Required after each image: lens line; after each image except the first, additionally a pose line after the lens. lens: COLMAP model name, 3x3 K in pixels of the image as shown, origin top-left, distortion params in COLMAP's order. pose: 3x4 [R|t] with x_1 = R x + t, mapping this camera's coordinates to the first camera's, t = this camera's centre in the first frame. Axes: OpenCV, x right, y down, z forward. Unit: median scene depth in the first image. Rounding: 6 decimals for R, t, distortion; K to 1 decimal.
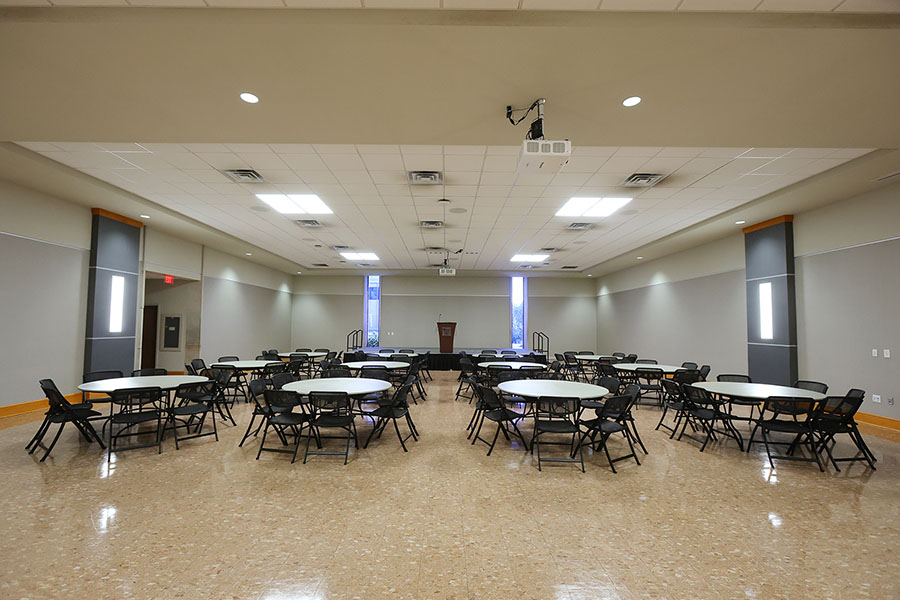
lens RADIAL K [[396.3, 0, 455.1], [0, 396.3, 303.6], [0, 0, 1]] dist [0.000403, 0.001260]
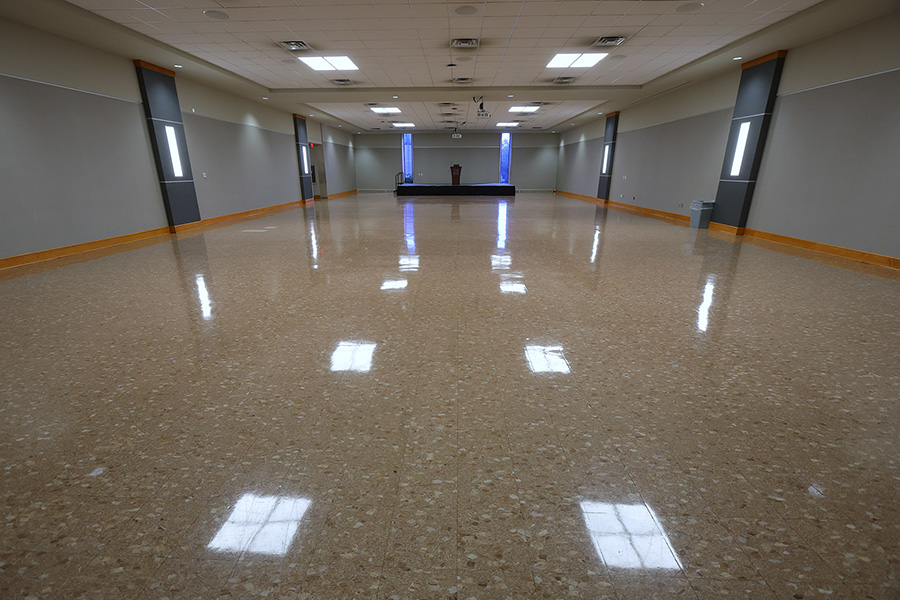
lens RADIAL K [[396.3, 0, 451.1], [0, 396.3, 297.4], [0, 0, 1]] dist [0.000403, 0.001260]
pose [[0.999599, -0.003936, -0.028035, 0.000724], [0.013924, 0.930576, 0.365834, -0.014564], [0.024648, -0.366077, 0.930258, -0.221972]]
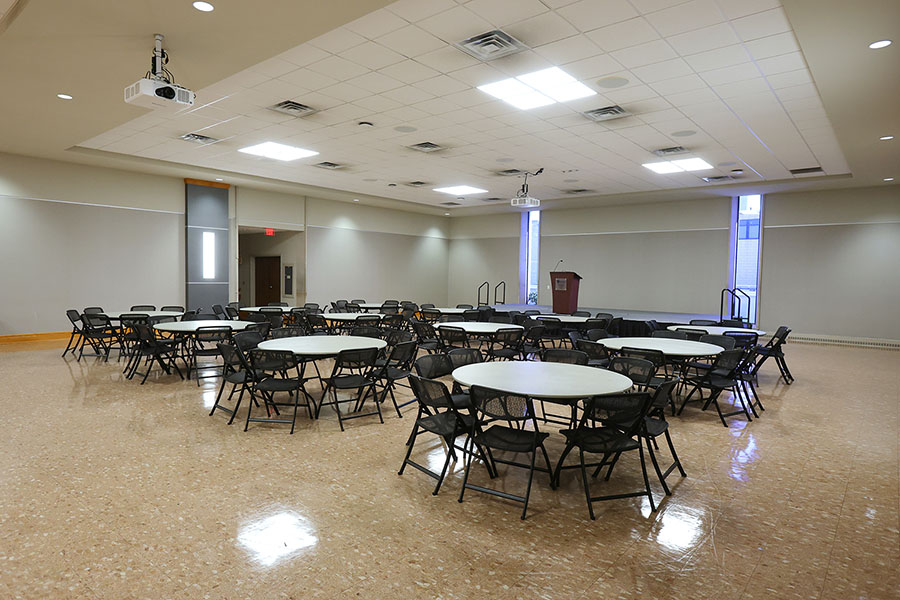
lens RADIAL K [[550.9, 0, 451.6], [0, 550.9, 301.8], [0, 0, 1]] dist [0.003731, -0.003534]
pose [[0.757443, 0.034242, -0.652003, 0.787602], [0.028676, 0.995915, 0.085616, 0.018511], [0.652271, -0.083546, 0.753367, 0.190343]]
